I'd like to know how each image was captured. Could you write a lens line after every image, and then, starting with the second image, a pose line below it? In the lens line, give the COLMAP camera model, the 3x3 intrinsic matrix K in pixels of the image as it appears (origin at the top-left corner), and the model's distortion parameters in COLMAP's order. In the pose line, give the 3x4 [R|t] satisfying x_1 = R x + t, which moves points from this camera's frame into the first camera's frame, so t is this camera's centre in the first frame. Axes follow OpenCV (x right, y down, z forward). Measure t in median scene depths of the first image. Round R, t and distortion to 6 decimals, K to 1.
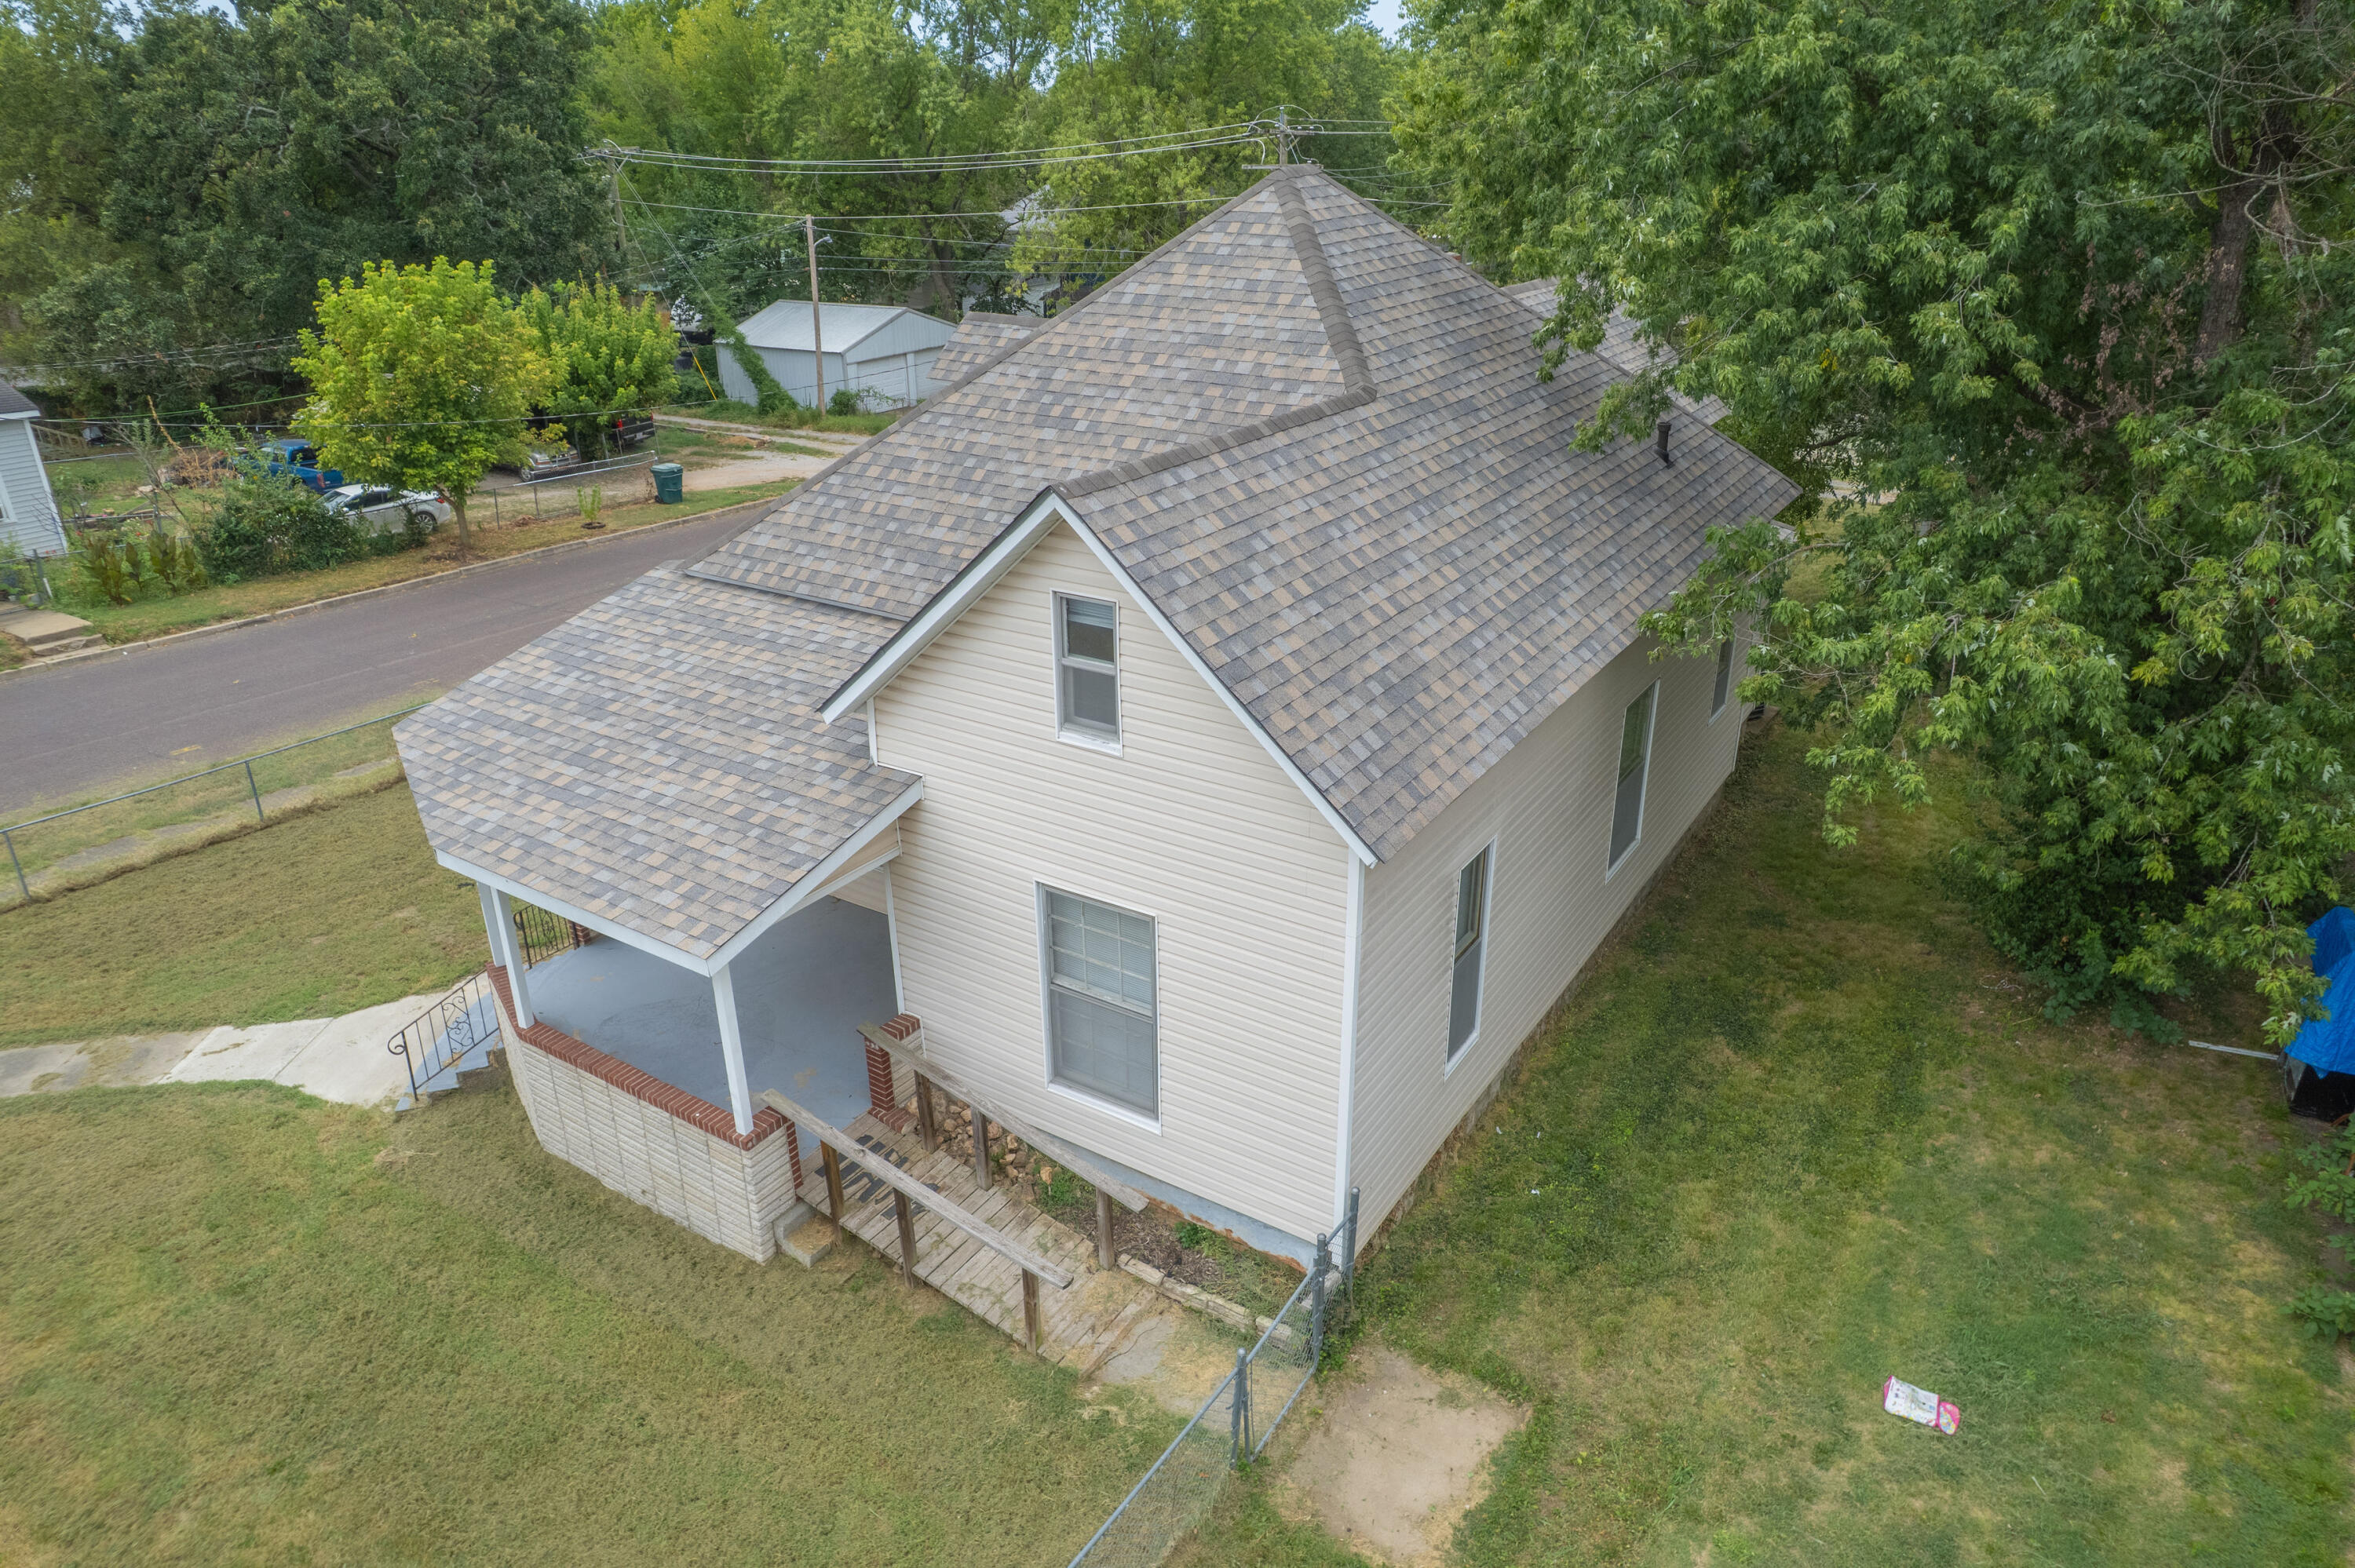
lens RADIAL K [[1500.3, 0, 1177.5], [0, 1500.3, 784.0], [0, 0, 1]] dist [-0.081189, 0.070467]
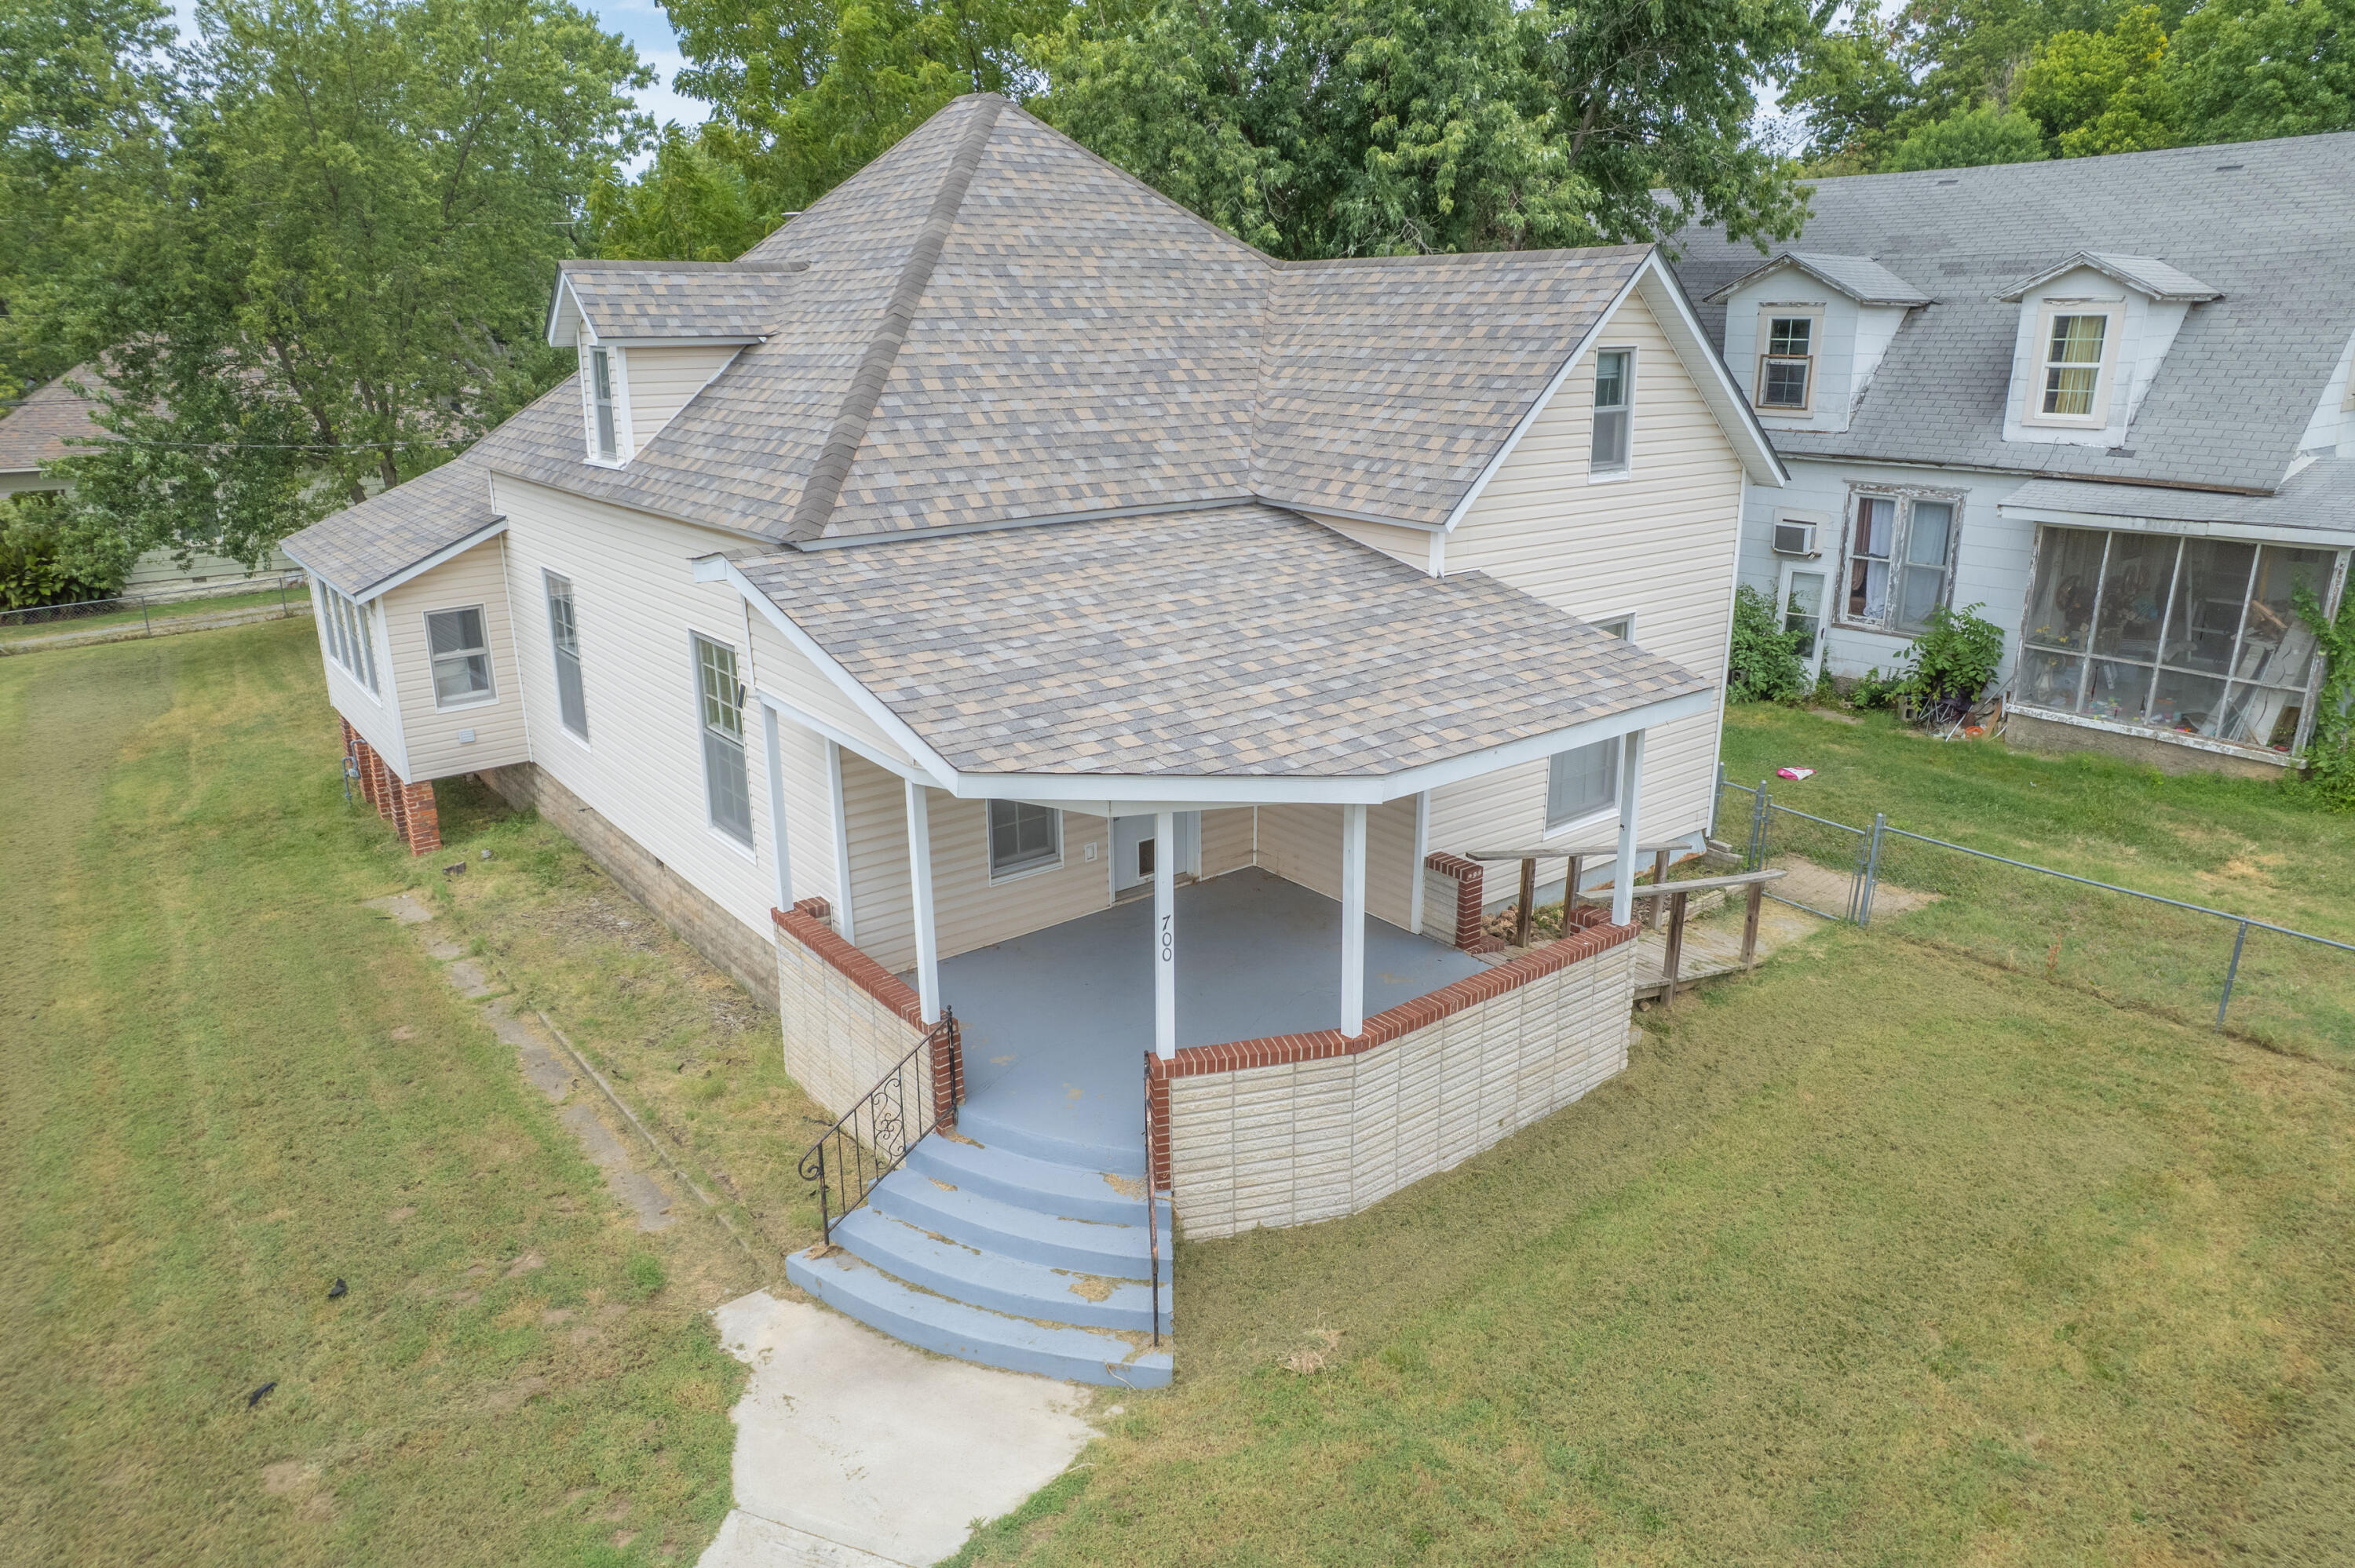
lens RADIAL K [[1500.3, 0, 1177.5], [0, 1500.3, 784.0], [0, 0, 1]] dist [-0.081189, 0.070467]
pose [[0.326755, -0.280701, 0.902462, -1.177032], [0.387680, 0.910653, 0.142881, -0.095346], [-0.861937, 0.303180, 0.406382, 0.784812]]
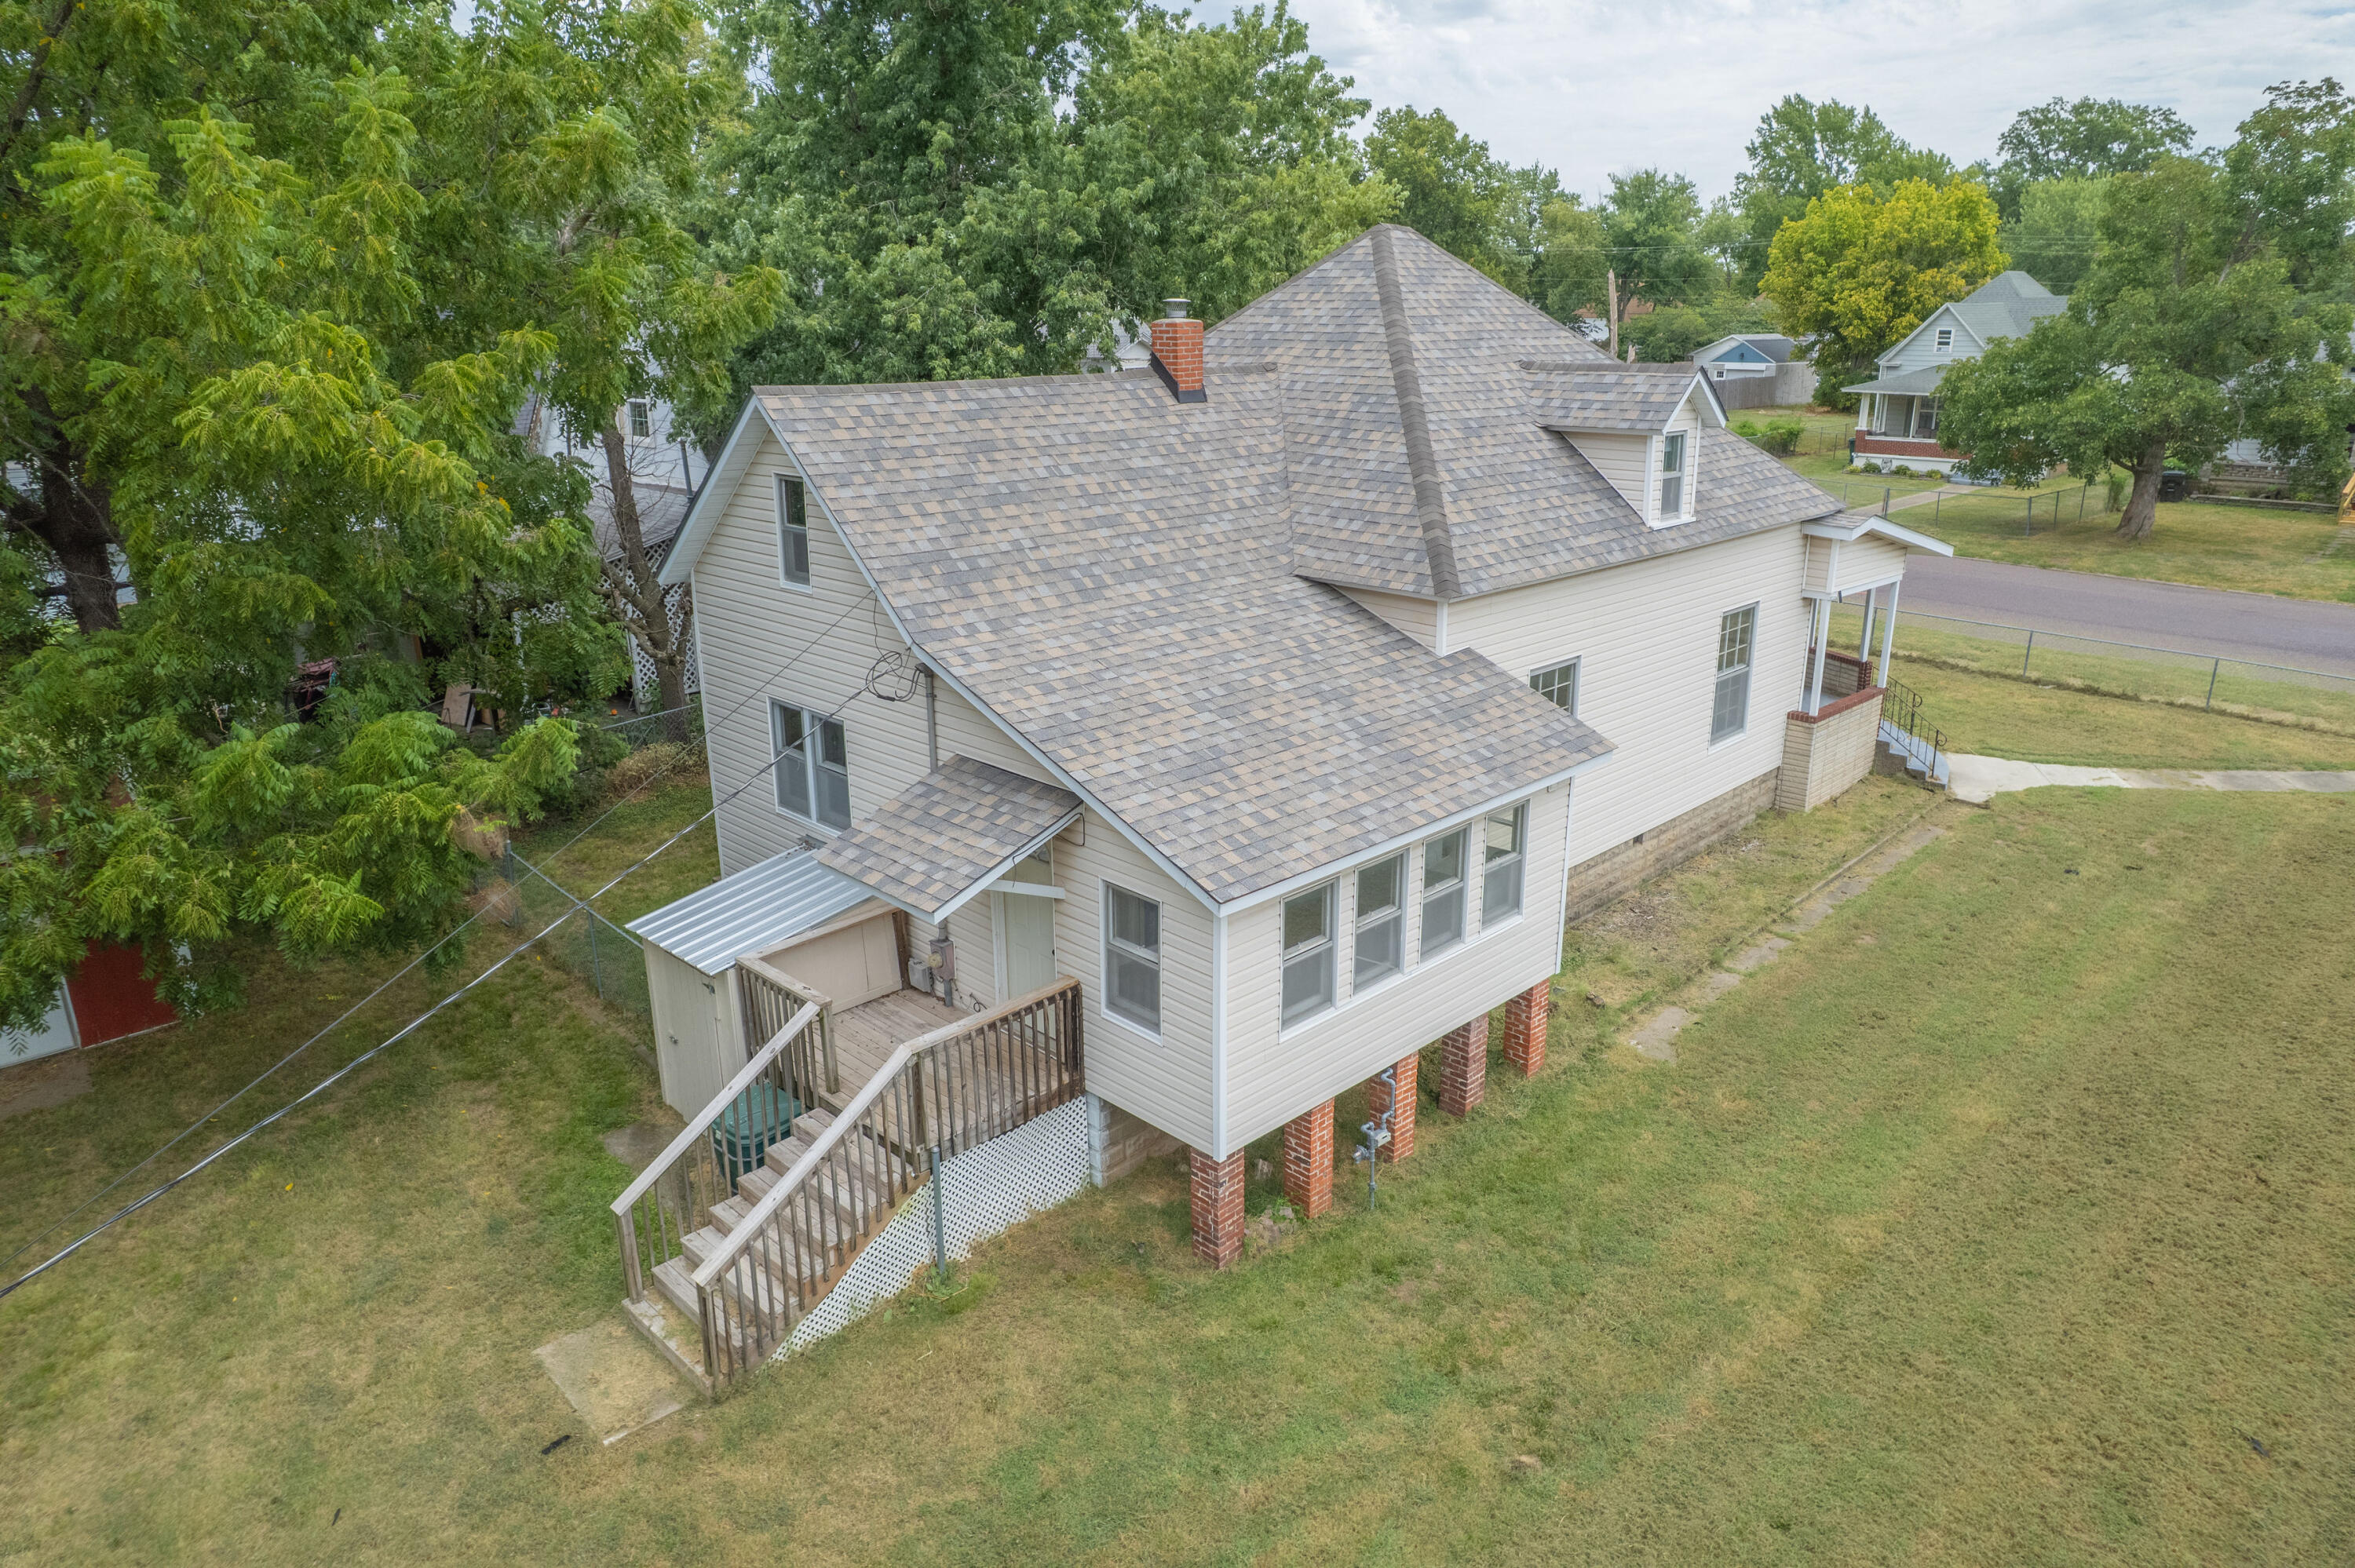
lens RADIAL K [[1500.3, 0, 1177.5], [0, 1500.3, 784.0], [0, 0, 1]] dist [-0.081189, 0.070467]
pose [[-0.976833, -0.058091, 0.205967, -0.034959], [0.093264, 0.750685, 0.654044, -1.146191], [-0.192610, 0.658101, -0.727876, 2.921861]]
